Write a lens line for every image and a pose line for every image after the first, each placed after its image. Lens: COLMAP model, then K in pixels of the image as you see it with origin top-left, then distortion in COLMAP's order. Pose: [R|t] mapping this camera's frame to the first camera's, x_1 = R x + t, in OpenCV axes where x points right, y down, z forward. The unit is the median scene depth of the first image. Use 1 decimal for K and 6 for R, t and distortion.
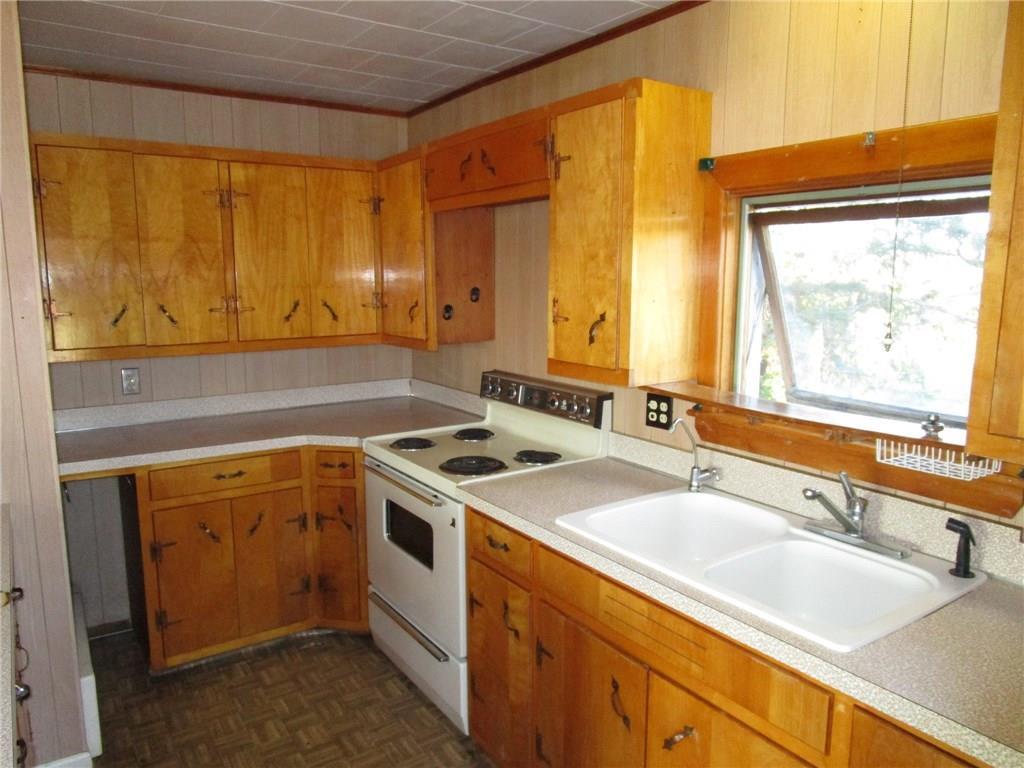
lens RADIAL K [[749.7, 0, 511.6], [0, 749.7, 358.8], [0, 0, 1]] dist [-0.001589, -0.001056]
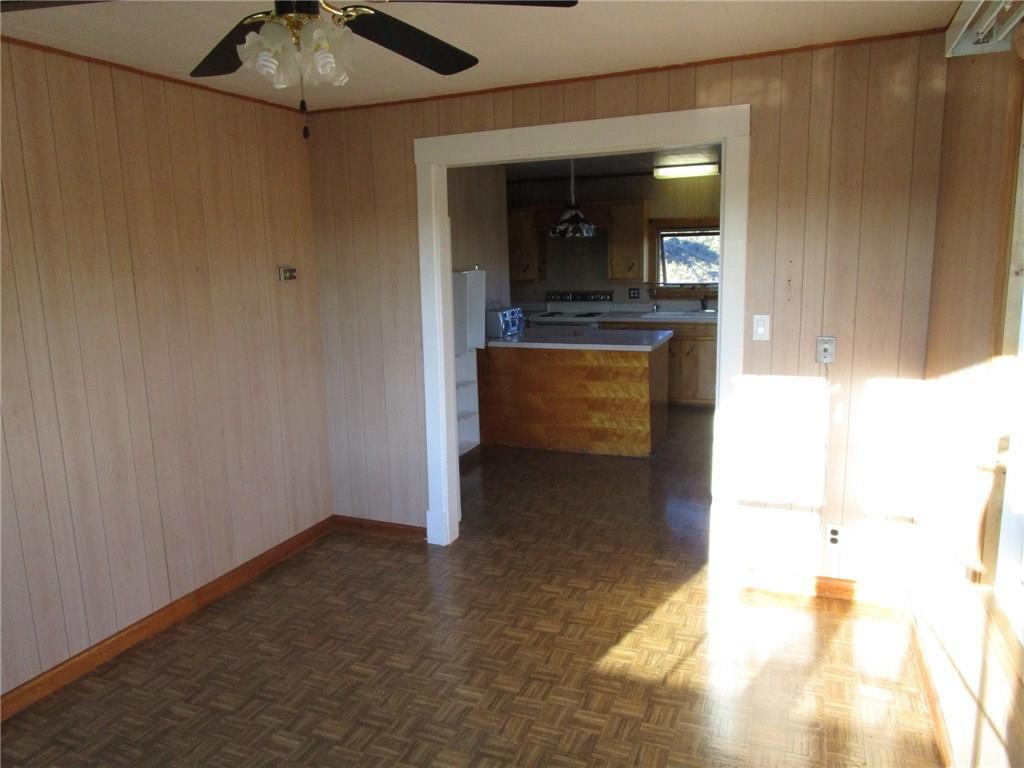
lens RADIAL K [[736.3, 0, 506.5], [0, 736.3, 383.8], [0, 0, 1]] dist [-0.022879, 0.001084]
pose [[0.824746, -0.118720, 0.552901, -2.111004], [0.093089, 0.992879, 0.074334, 0.172163], [-0.557789, -0.009838, 0.829925, -1.386042]]
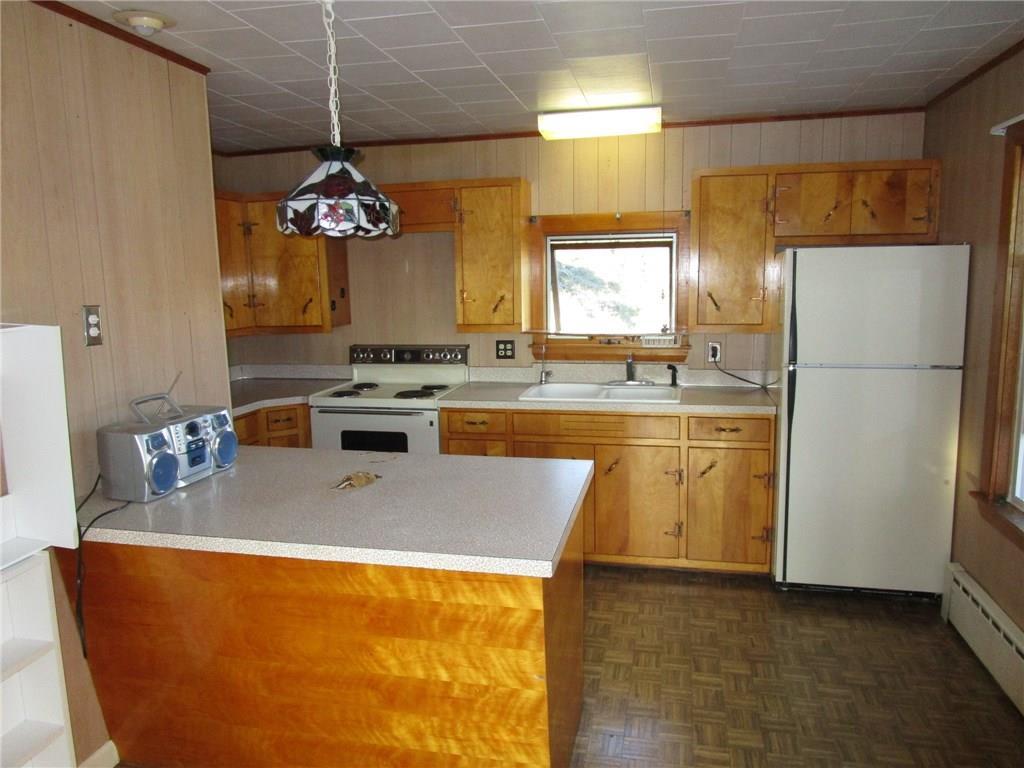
lens RADIAL K [[736.3, 0, 506.5], [0, 736.3, 383.8], [0, 0, 1]] dist [-0.022879, 0.001084]
pose [[0.721577, -0.111174, 0.683350, -1.051468], [0.099702, 0.993421, 0.056341, 0.051430], [-0.685118, 0.027477, 0.727914, -0.322351]]
